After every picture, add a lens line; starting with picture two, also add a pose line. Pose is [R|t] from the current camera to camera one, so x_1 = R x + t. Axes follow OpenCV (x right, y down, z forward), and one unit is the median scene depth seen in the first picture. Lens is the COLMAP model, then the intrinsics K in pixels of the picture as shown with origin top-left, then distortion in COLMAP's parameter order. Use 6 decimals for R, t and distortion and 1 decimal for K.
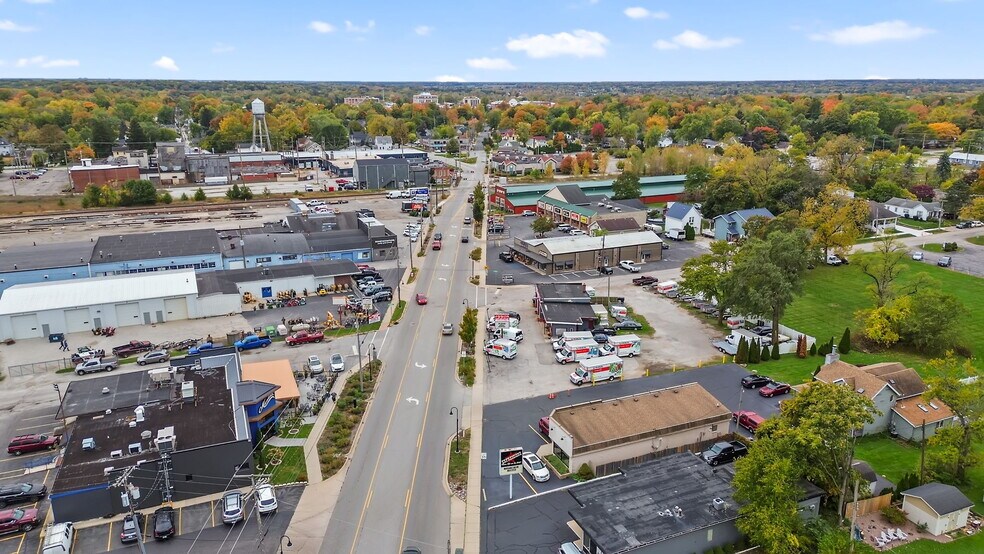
lens RADIAL K [[693.3, 0, 493.8], [0, 693.3, 275.7], [0, 0, 1]] dist [0.073745, -0.063875]
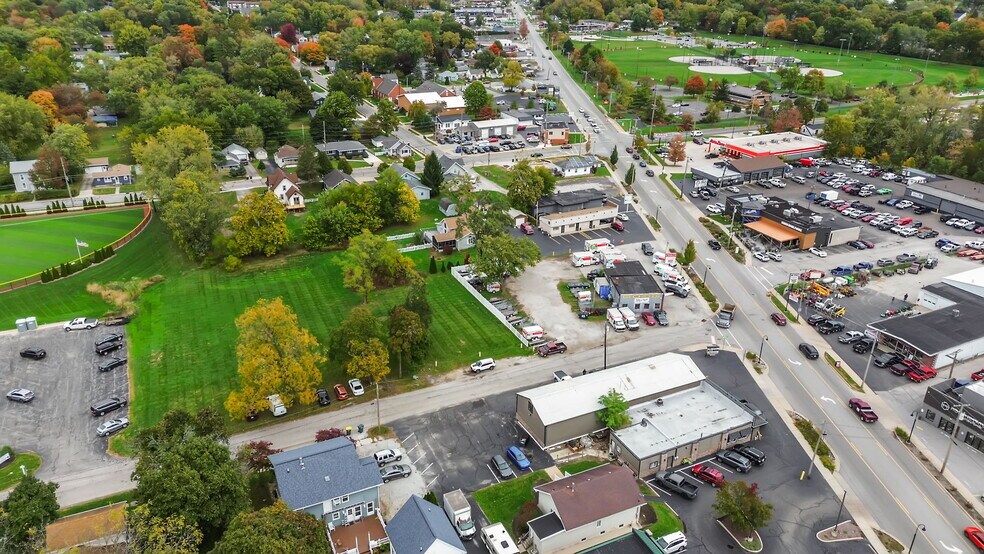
lens RADIAL K [[695.2, 0, 494.6], [0, 695.2, 277.7], [0, 0, 1]] dist [0.114995, -0.139892]
pose [[-0.999071, 0.003050, -0.042982, 0.356800], [-0.025527, 0.761742, 0.647377, -0.676594], [0.034716, 0.647873, -0.760957, 1.740756]]
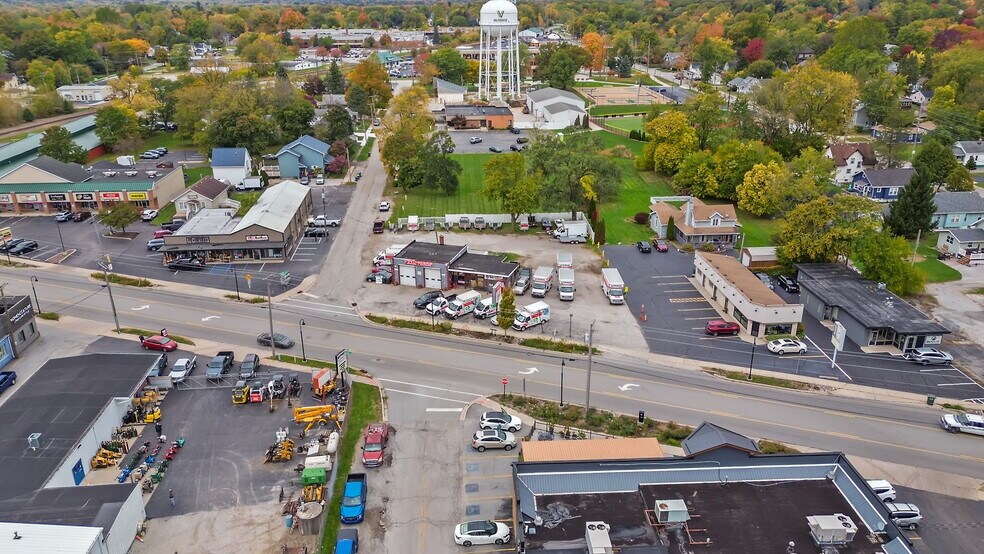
lens RADIAL K [[700.2, 0, 493.9], [0, 700.2, 277.0], [0, 0, 1]] dist [0.102016, -0.100068]
pose [[0.330903, -0.353963, 0.874765, -0.613281], [0.260711, 0.925198, 0.275750, -0.159346], [-0.906936, 0.136814, 0.398433, 0.547194]]
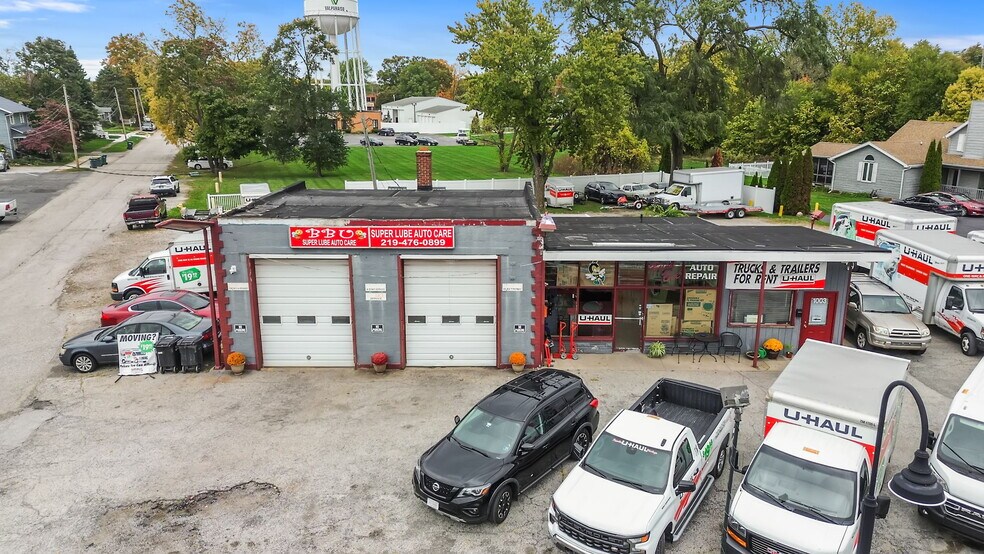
lens RADIAL K [[693.3, 0, 493.8], [0, 693.3, 275.7], [0, 0, 1]] dist [0.073745, -0.063875]
pose [[0.050325, -0.246384, 0.967865, -0.079826], [0.270362, 0.936270, 0.224283, 0.005691], [-0.961443, 0.250387, 0.113730, 0.901082]]
